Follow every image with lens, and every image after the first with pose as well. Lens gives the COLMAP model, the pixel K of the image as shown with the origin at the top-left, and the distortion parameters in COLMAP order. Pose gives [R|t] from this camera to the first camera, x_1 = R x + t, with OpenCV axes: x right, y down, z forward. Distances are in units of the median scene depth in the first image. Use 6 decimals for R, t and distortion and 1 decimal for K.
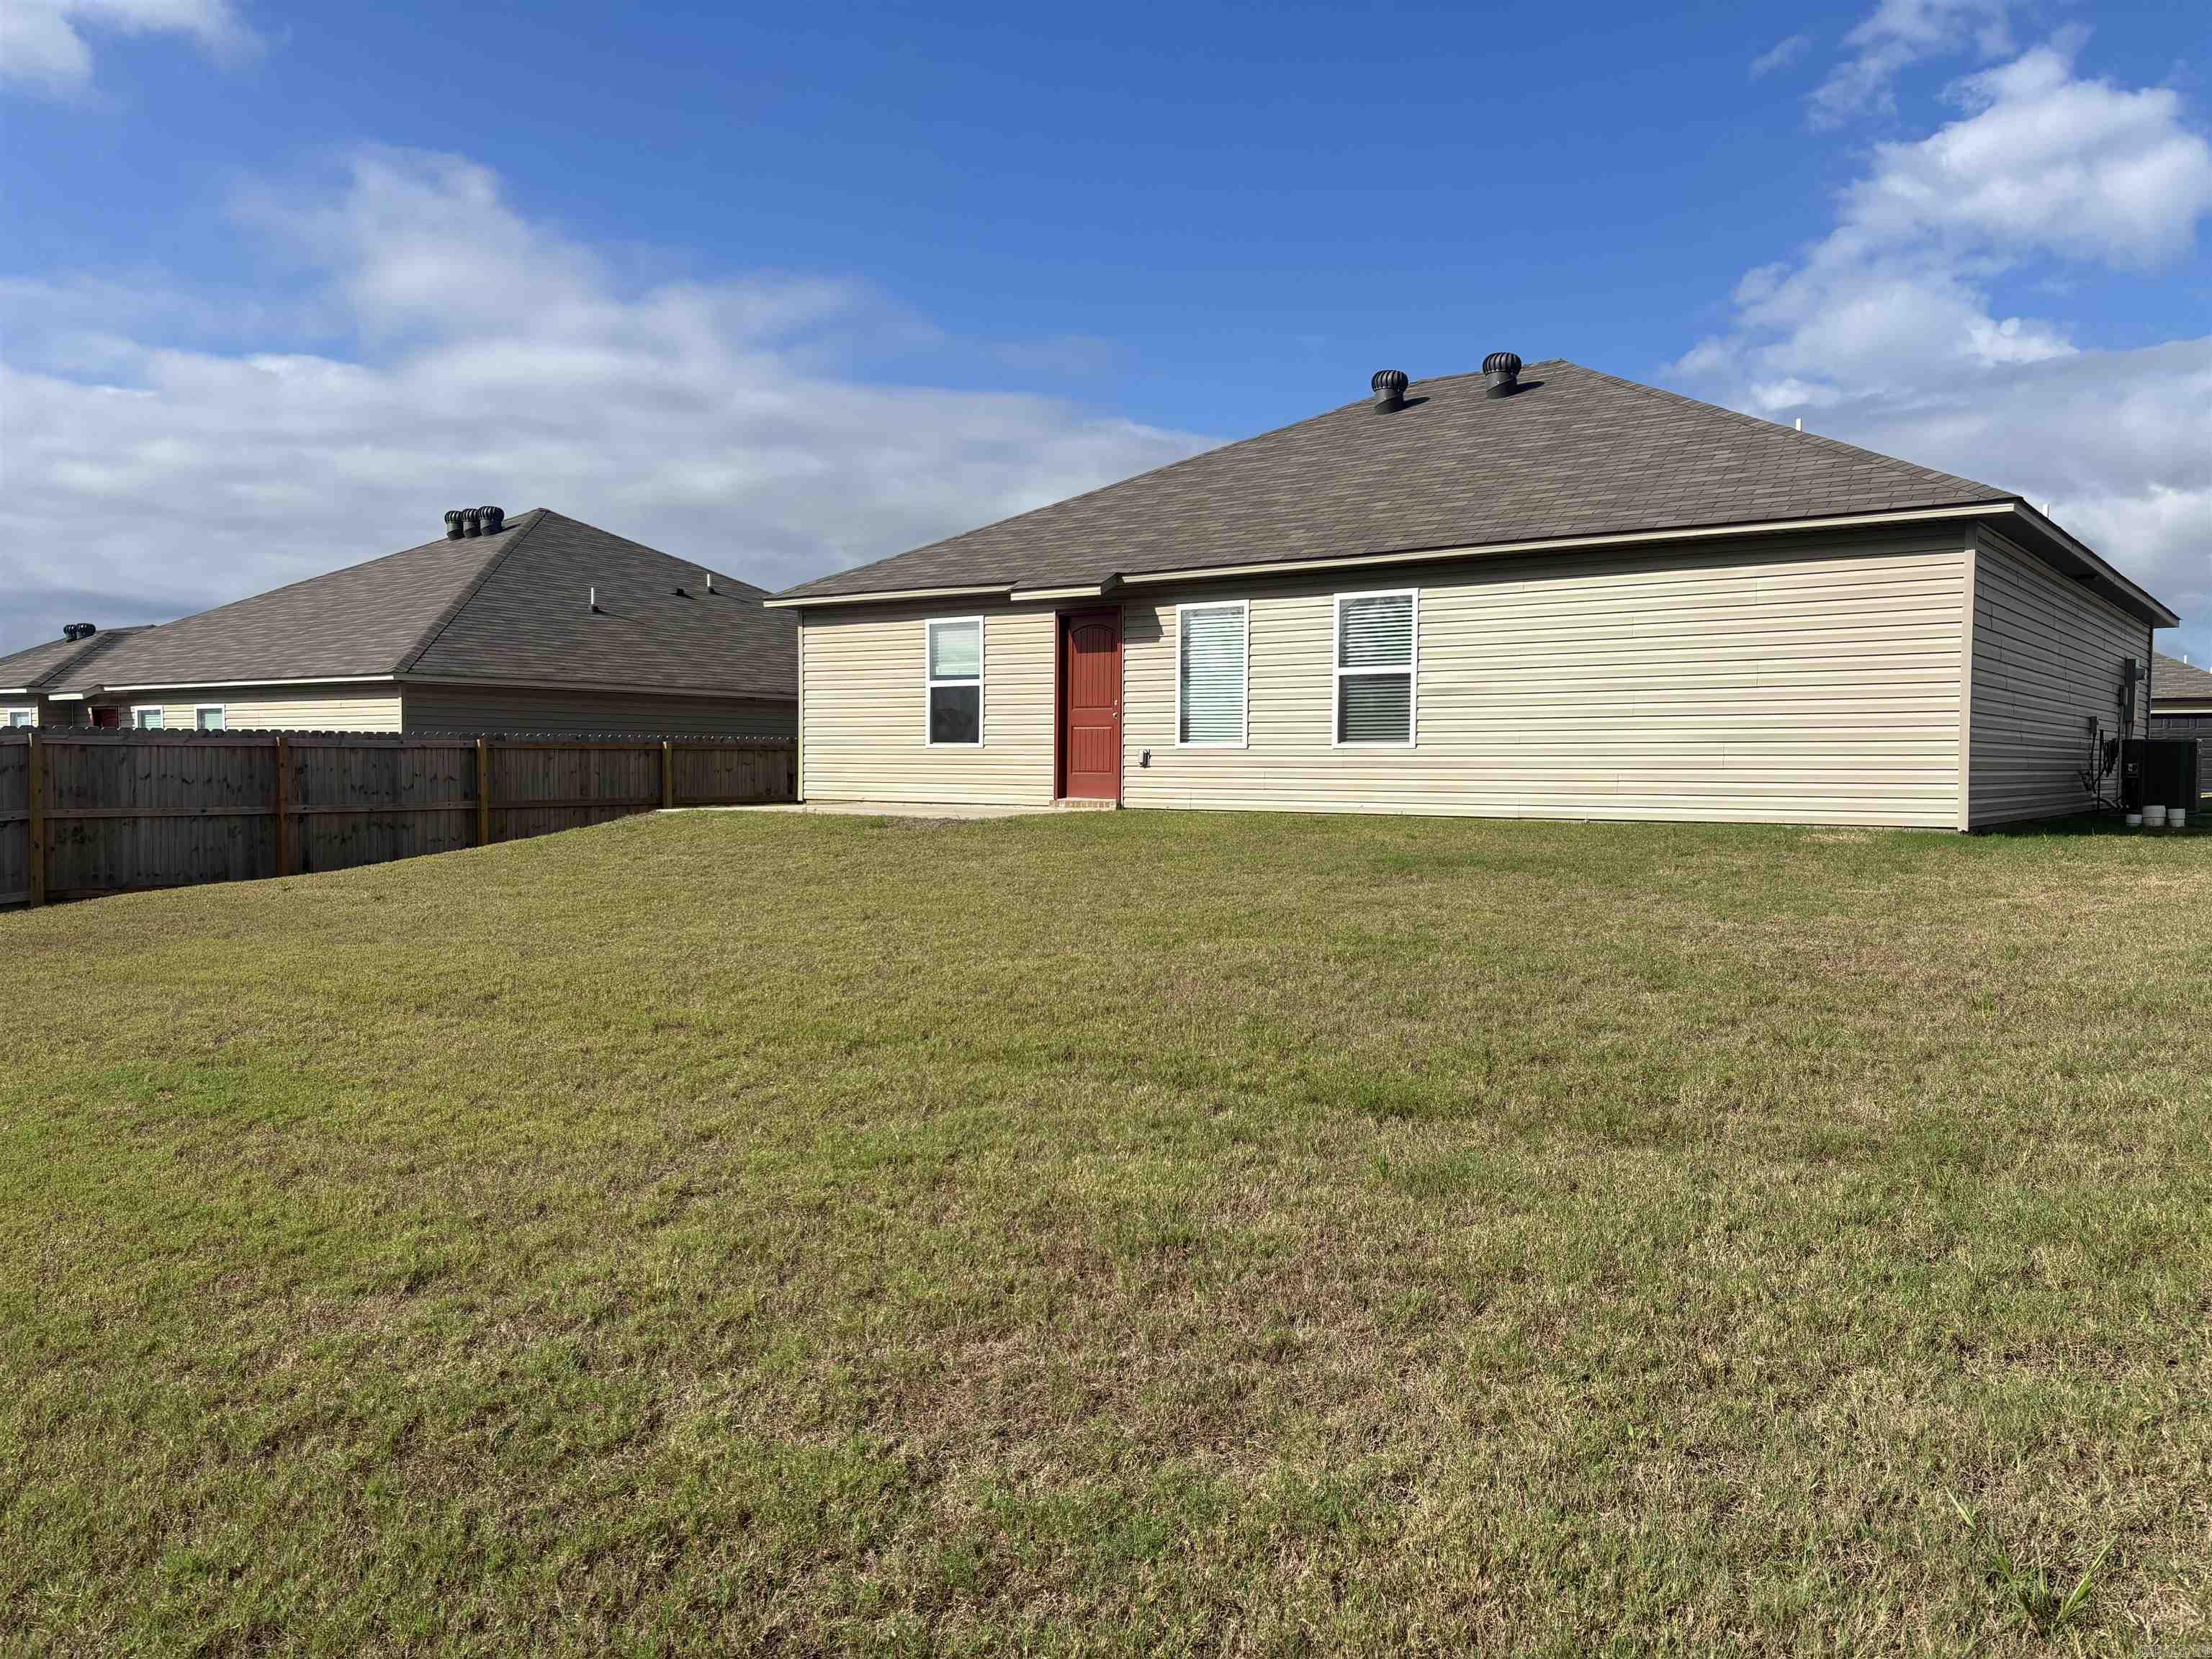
lens RADIAL K [[1652.9, 0, 1106.0], [0, 1652.9, 829.5], [0, 0, 1]] dist [0.027498, -0.053779]
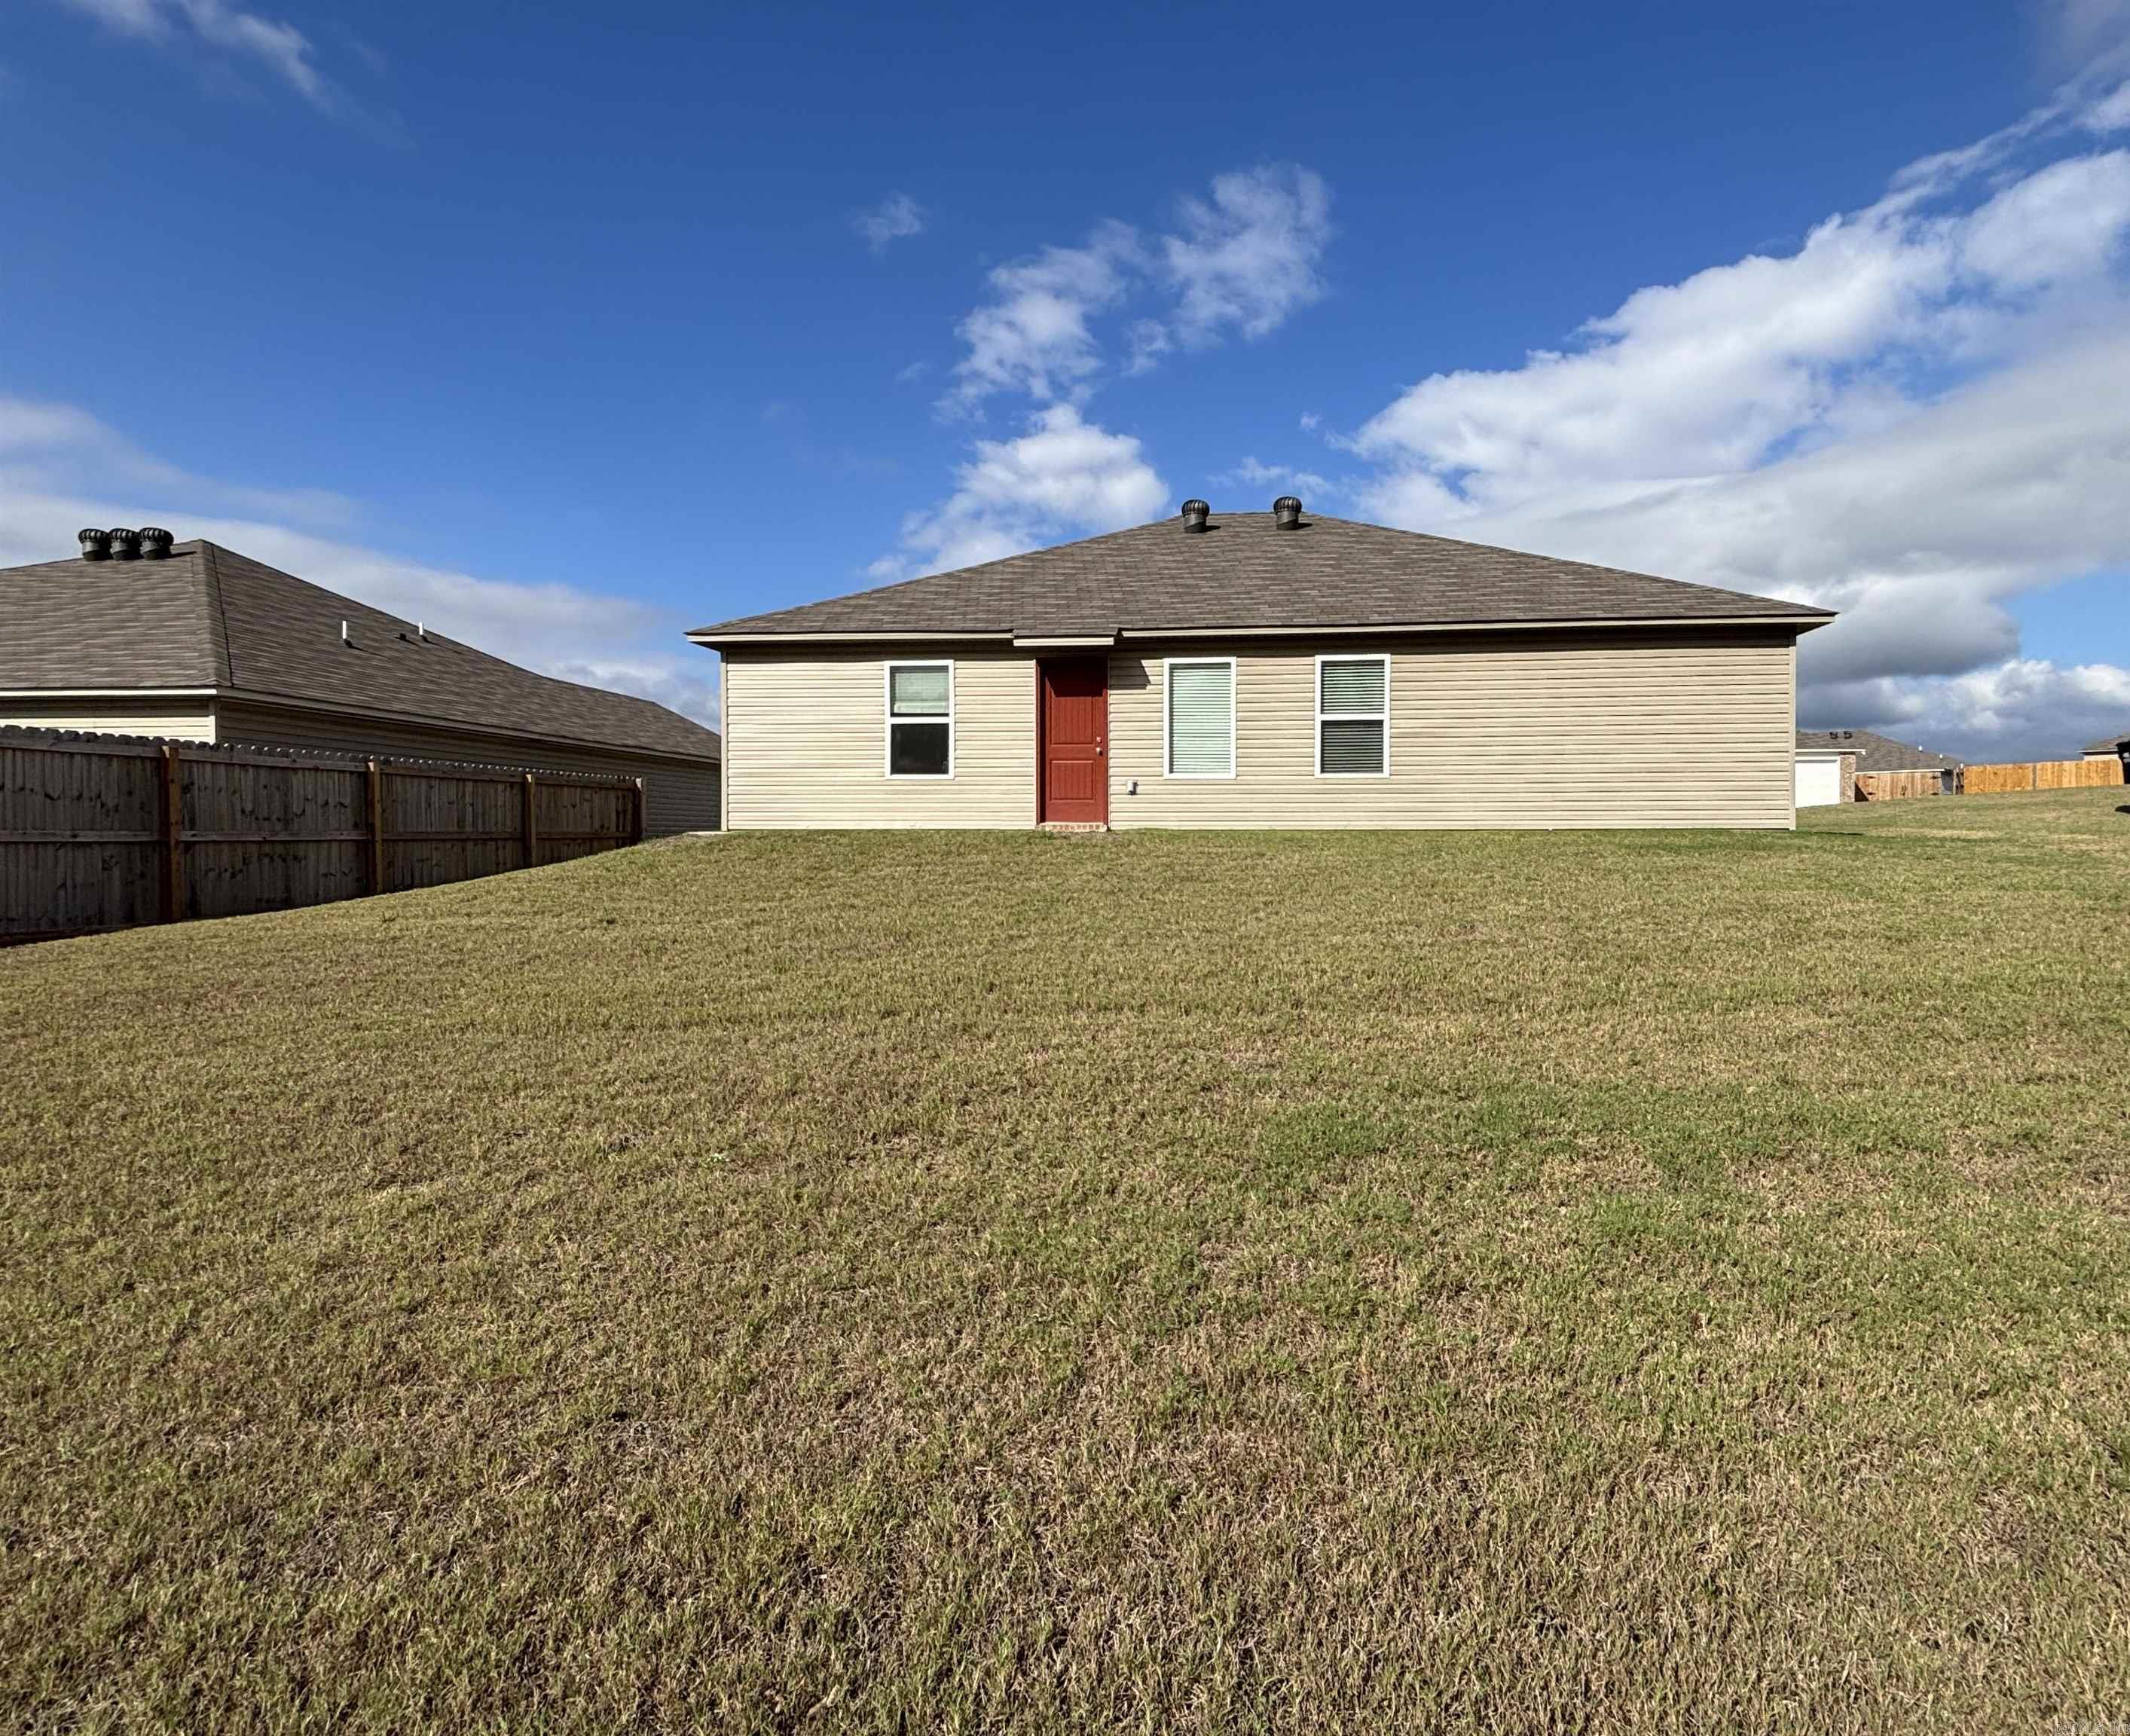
lens RADIAL K [[1150.3, 0, 1066.8], [0, 1150.3, 914.7], [0, 0, 1]] dist [-0.002557, -0.016272]
pose [[0.851465, -0.036844, 0.523116, -0.427646], [0.026095, 0.999270, 0.027907, 0.022958], [-0.523762, -0.010112, 0.851804, 0.300440]]
